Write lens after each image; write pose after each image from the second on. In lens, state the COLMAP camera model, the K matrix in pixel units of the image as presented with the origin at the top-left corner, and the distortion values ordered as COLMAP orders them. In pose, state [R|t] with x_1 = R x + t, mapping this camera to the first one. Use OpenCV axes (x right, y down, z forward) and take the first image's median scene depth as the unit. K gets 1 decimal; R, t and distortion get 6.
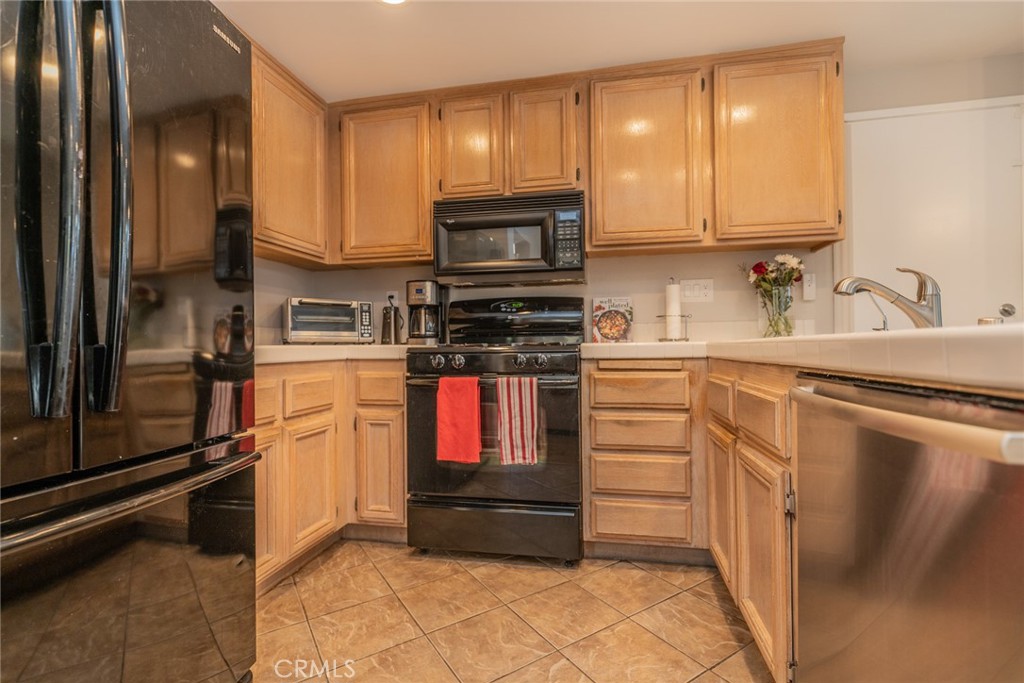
lens RADIAL K [[467.1, 0, 518.1], [0, 467.1, 339.6], [0, 0, 1]] dist [-0.001824, -0.000093]
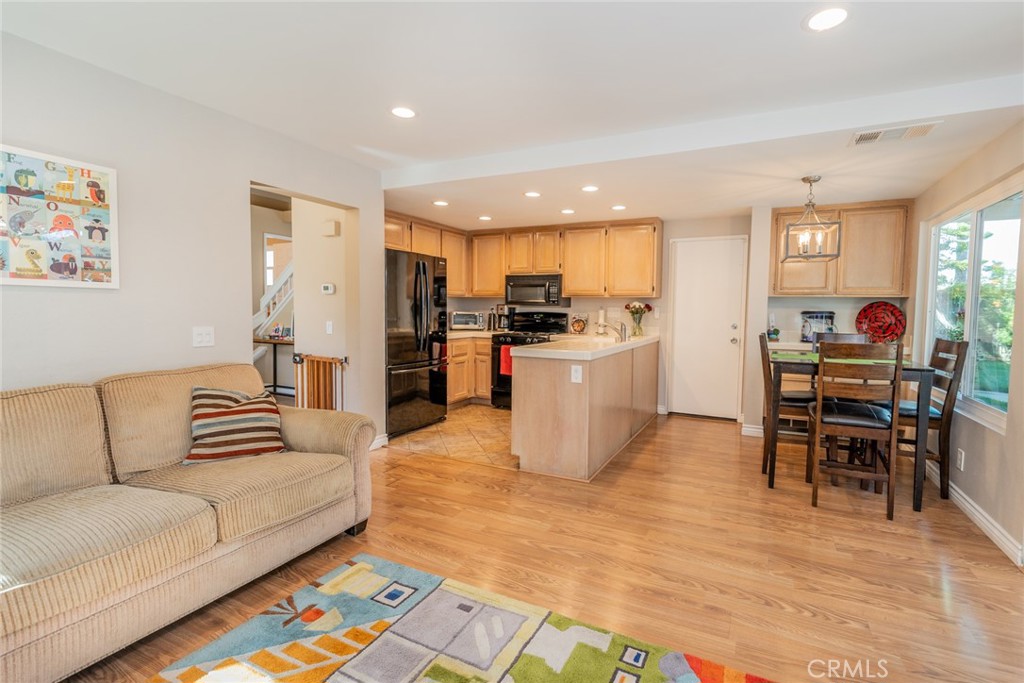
lens RADIAL K [[486.9, 0, 513.8], [0, 486.9, 338.8], [0, 0, 1]] dist [0.002624, 0.000135]
pose [[0.955177, 0.039658, -0.293368, 0.648266], [-0.019420, 0.997246, 0.071579, -0.144126], [0.295399, -0.062674, 0.953316, -1.520727]]
